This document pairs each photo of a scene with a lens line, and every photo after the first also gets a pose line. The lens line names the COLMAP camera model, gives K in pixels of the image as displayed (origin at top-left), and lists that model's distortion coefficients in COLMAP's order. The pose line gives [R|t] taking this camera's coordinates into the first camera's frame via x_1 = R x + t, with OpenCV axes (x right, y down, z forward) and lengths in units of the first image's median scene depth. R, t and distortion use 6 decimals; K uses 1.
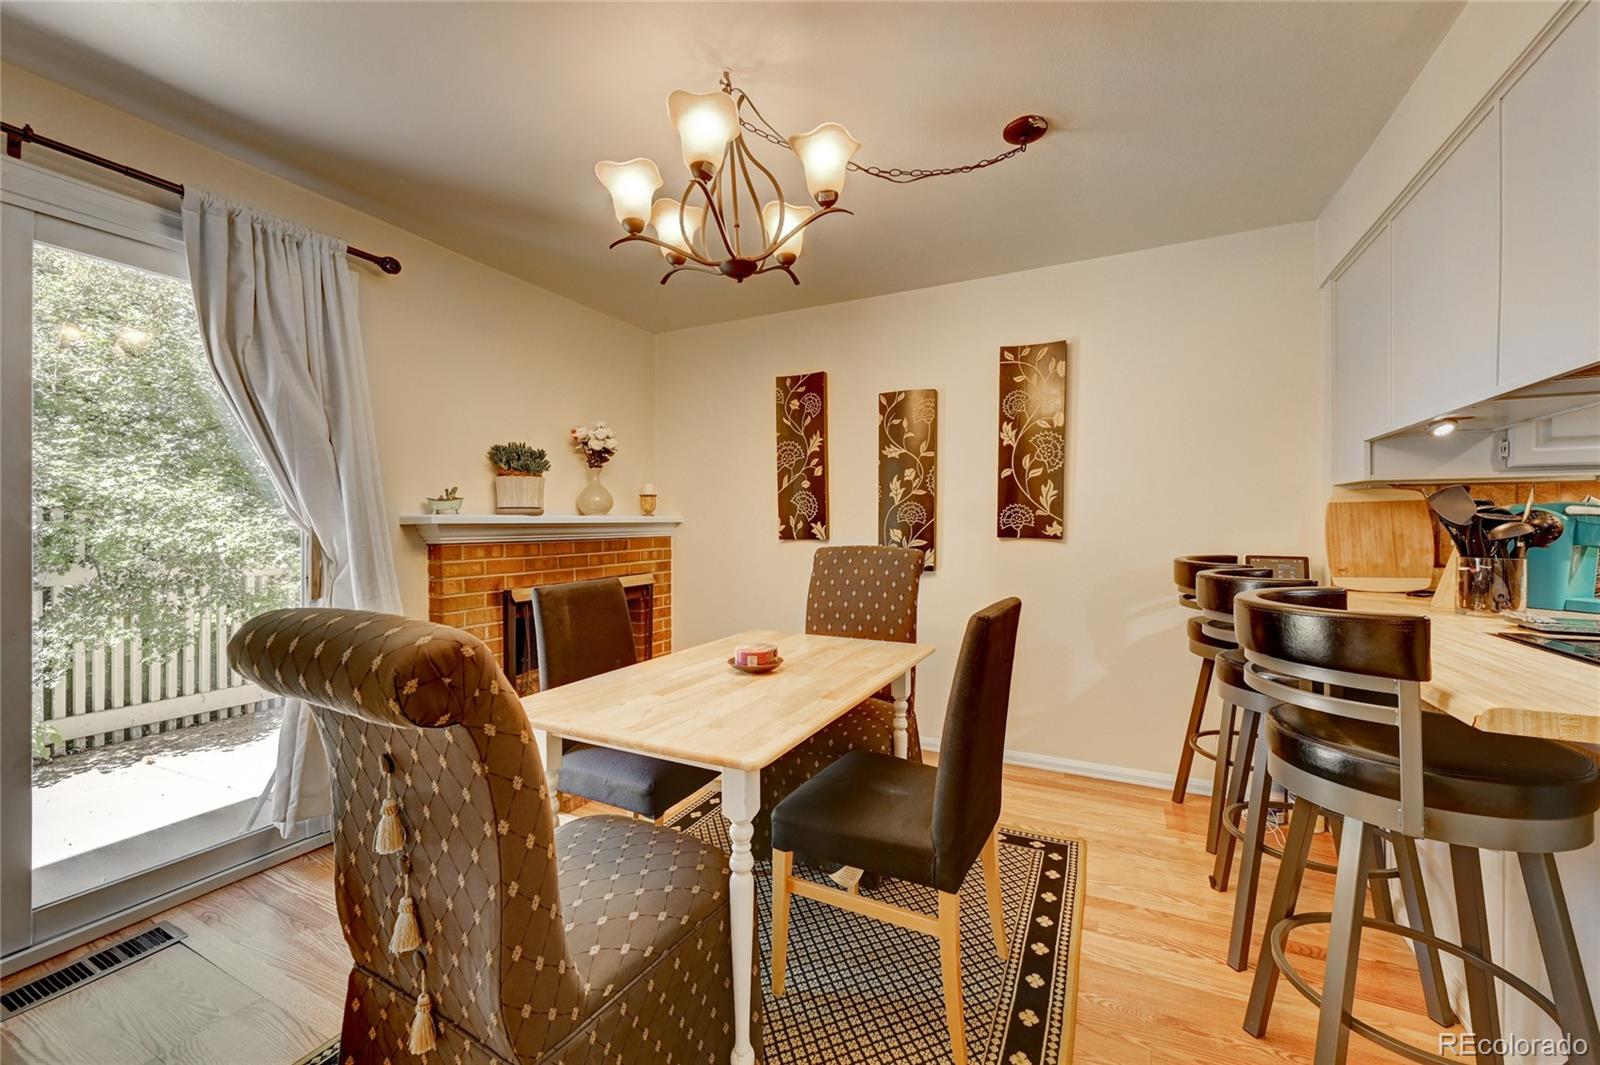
lens RADIAL K [[635.6, 0, 799.0], [0, 635.6, 523.9], [0, 0, 1]] dist [0.000389, -0.000034]
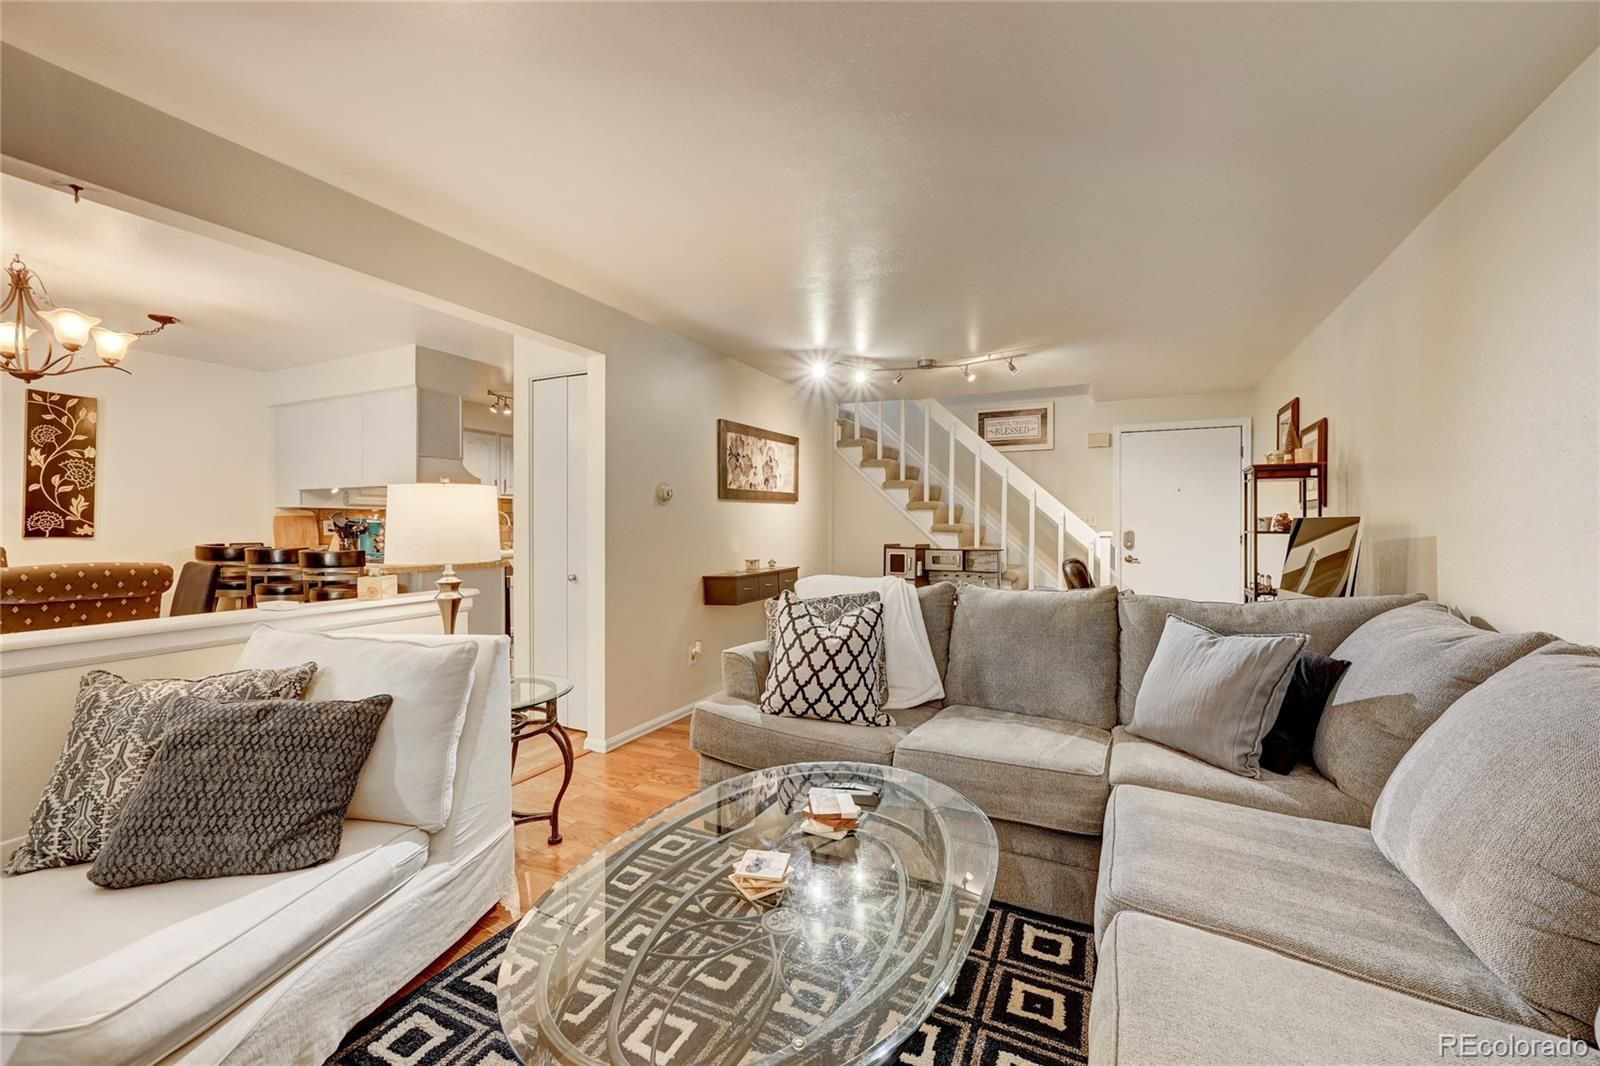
lens RADIAL K [[630.2, 0, 807.4], [0, 630.2, 530.1], [0, 0, 1]] dist [-0.001027, -0.000007]
pose [[-0.012652, -0.007609, 0.999891, -0.994972], [-0.000007, 0.999971, 0.007610, -0.002456], [-0.999920, 0.000089, -0.012652, -0.570231]]
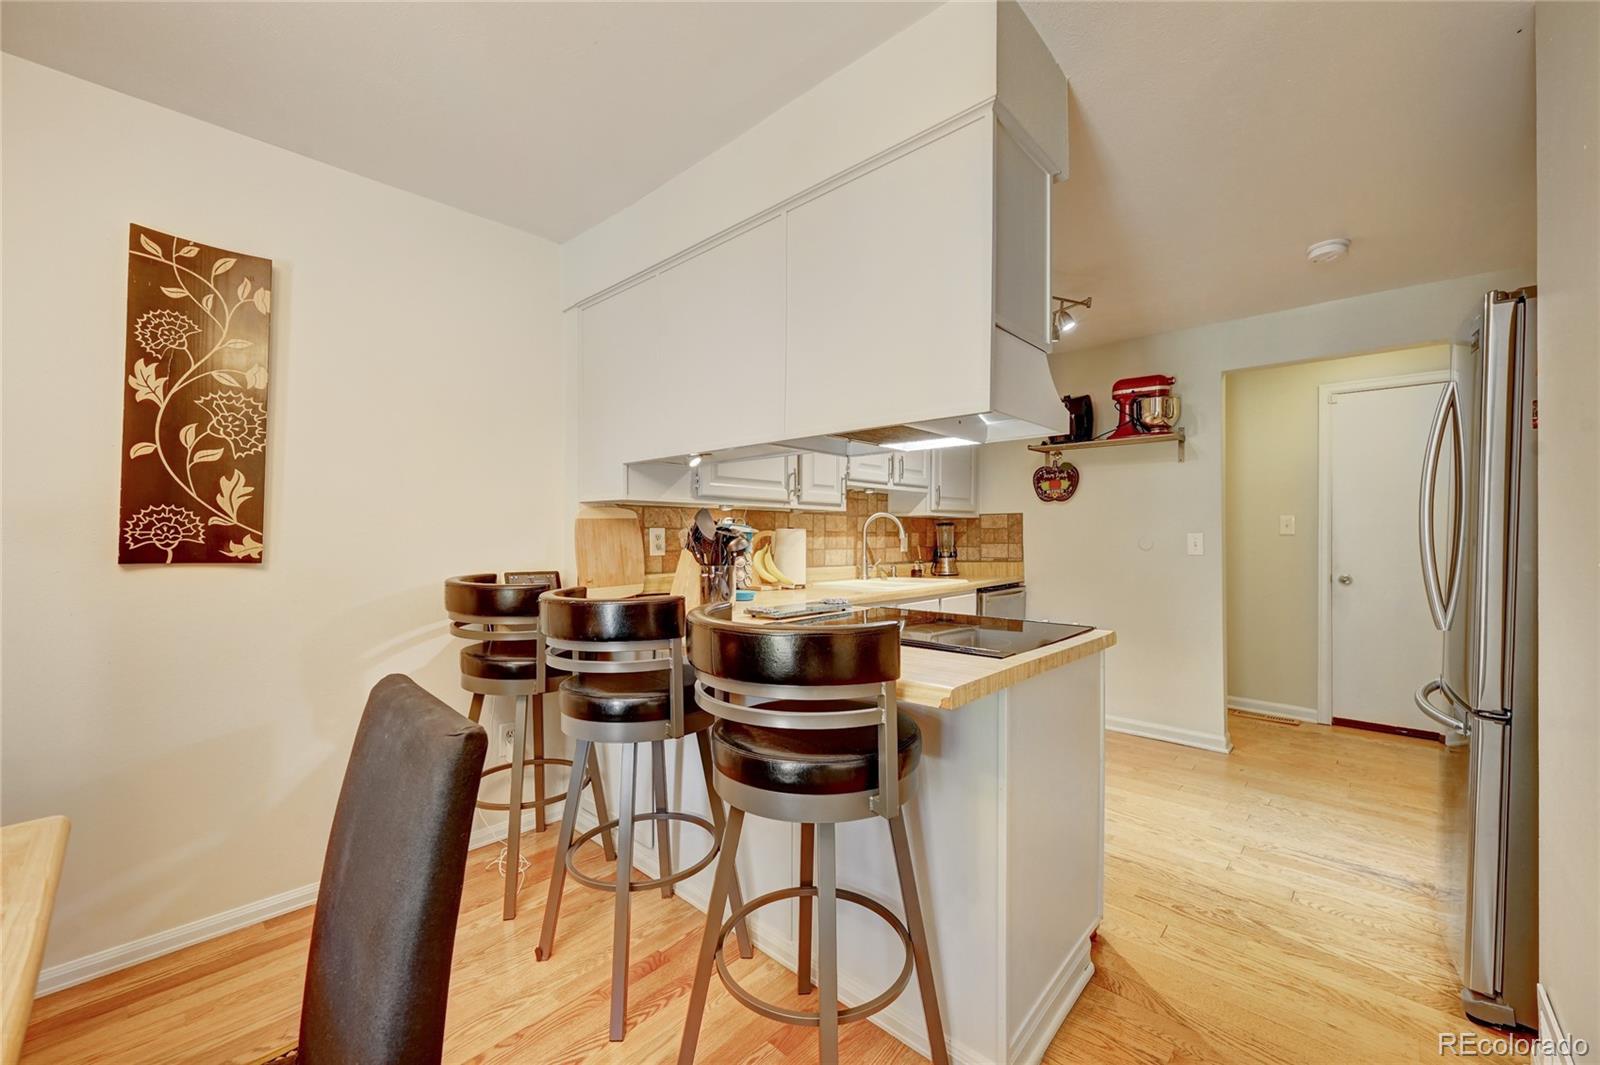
lens RADIAL K [[635.6, 0, 807.8], [0, 635.6, 531.1], [0, 0, 1]] dist [0.000389, -0.000034]
pose [[0.274710, 0.007087, 0.961501, -0.057189], [-0.001803, 0.999975, -0.006855, -0.004754], [-0.961525, 0.000150, 0.274716, 0.277189]]
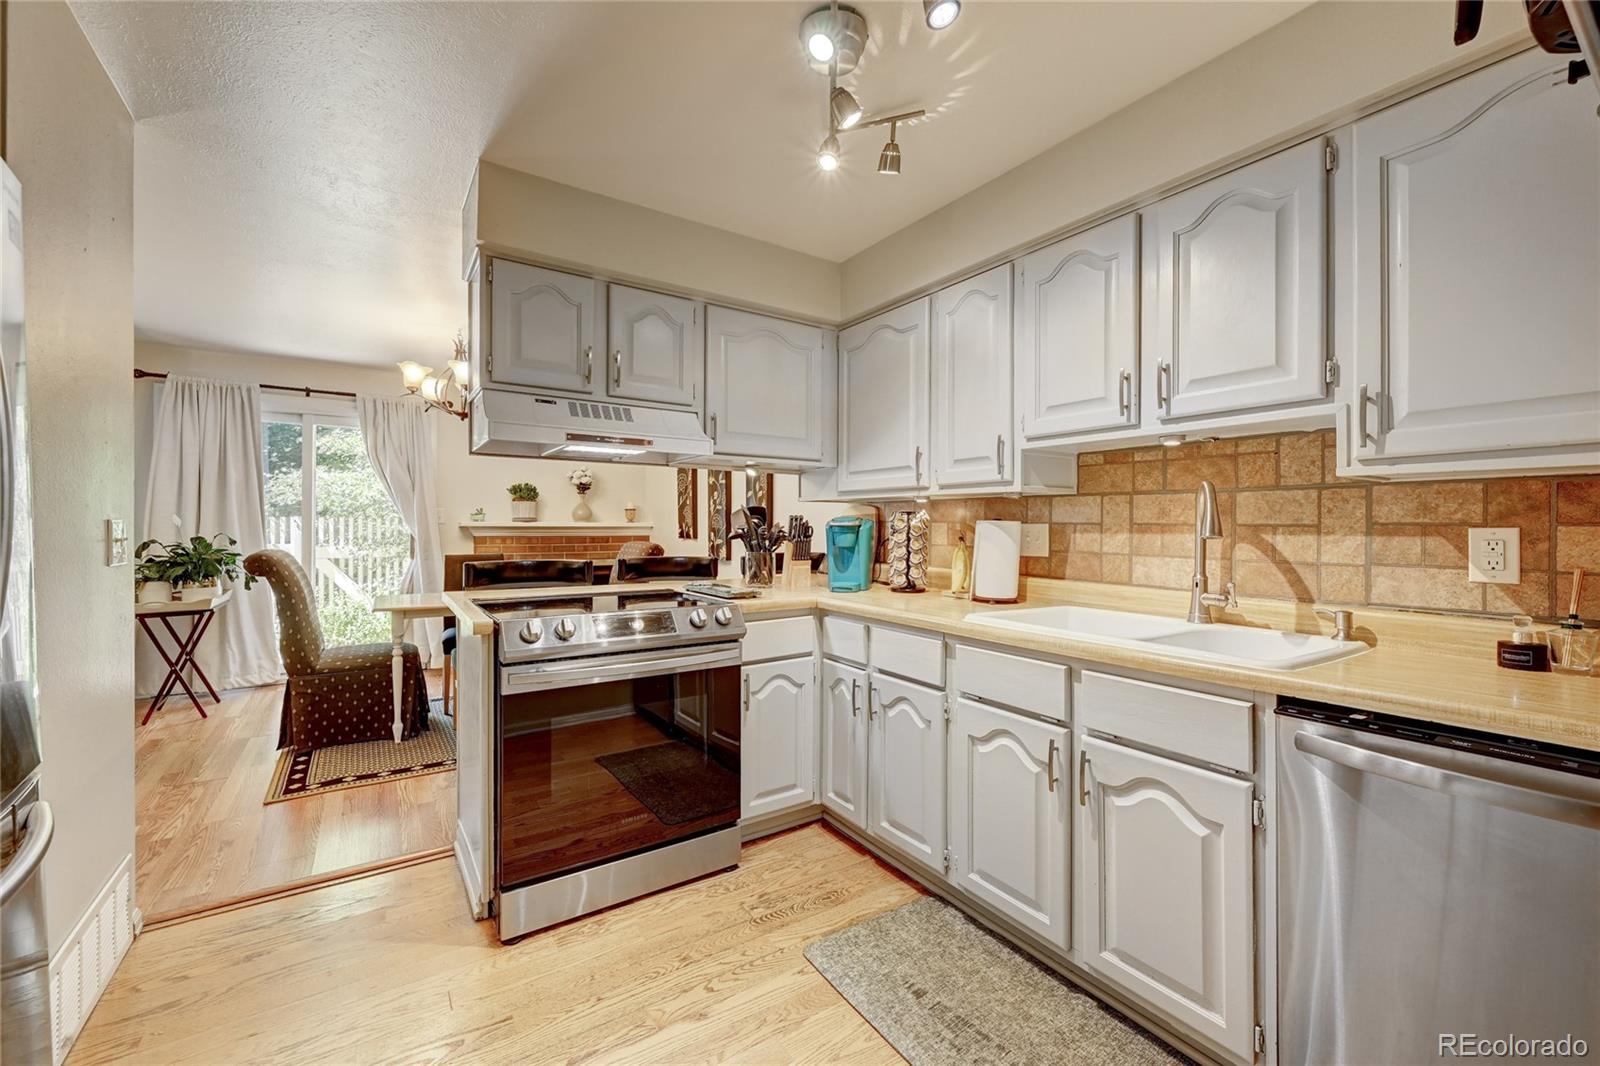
lens RADIAL K [[630.2, 0, 789.8], [0, 630.2, 527.0], [0, 0, 1]] dist [-0.001027, -0.000007]
pose [[0.864780, 0.006914, -0.502103, 1.136010], [-0.007190, 0.999973, 0.001386, -0.007581], [0.502099, 0.002412, 0.864807, -0.197611]]
